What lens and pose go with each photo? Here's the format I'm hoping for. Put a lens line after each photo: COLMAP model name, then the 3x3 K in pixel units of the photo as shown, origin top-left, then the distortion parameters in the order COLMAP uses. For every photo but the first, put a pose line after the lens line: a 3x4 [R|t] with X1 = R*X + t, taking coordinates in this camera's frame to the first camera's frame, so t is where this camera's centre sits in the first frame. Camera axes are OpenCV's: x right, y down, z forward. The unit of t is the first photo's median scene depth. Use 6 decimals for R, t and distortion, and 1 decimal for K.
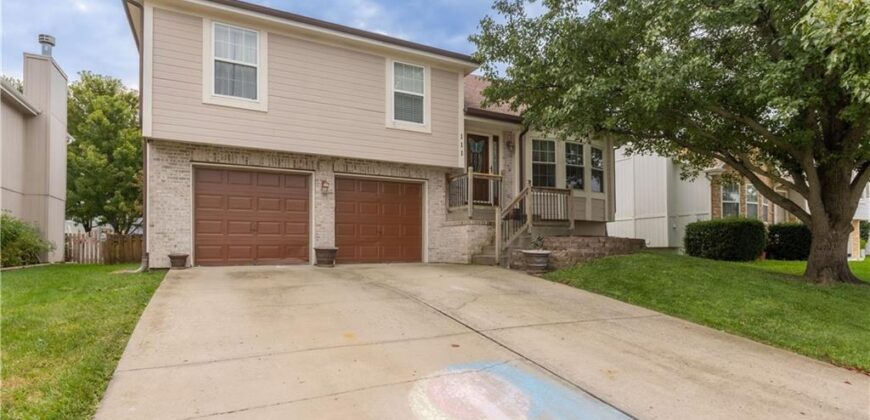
lens RADIAL K [[404.4, 0, 374.8], [0, 404.4, 233.0], [0, 0, 1]] dist [-0.002661, 0.000887]
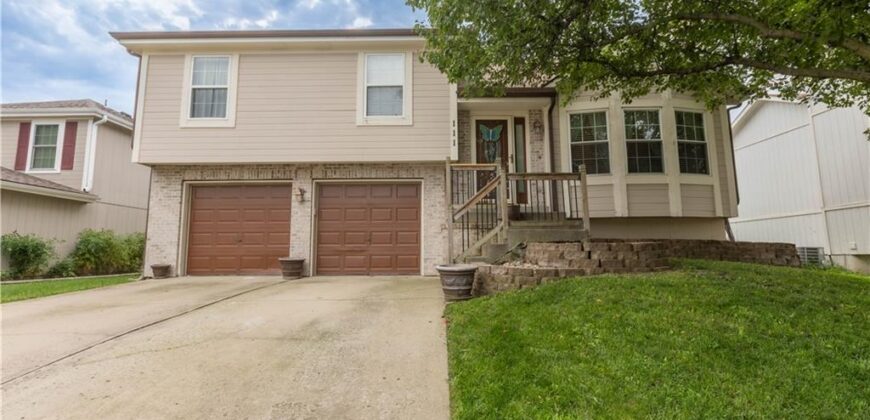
lens RADIAL K [[404.4, 0, 435.0], [0, 404.4, 206.2], [0, 0, 1]] dist [-0.002661, 0.000887]
pose [[0.903662, -0.055905, -0.424582, 0.555727], [0.018460, 0.995606, -0.091803, 0.006797], [0.427849, 0.075121, 0.900723, 0.260105]]
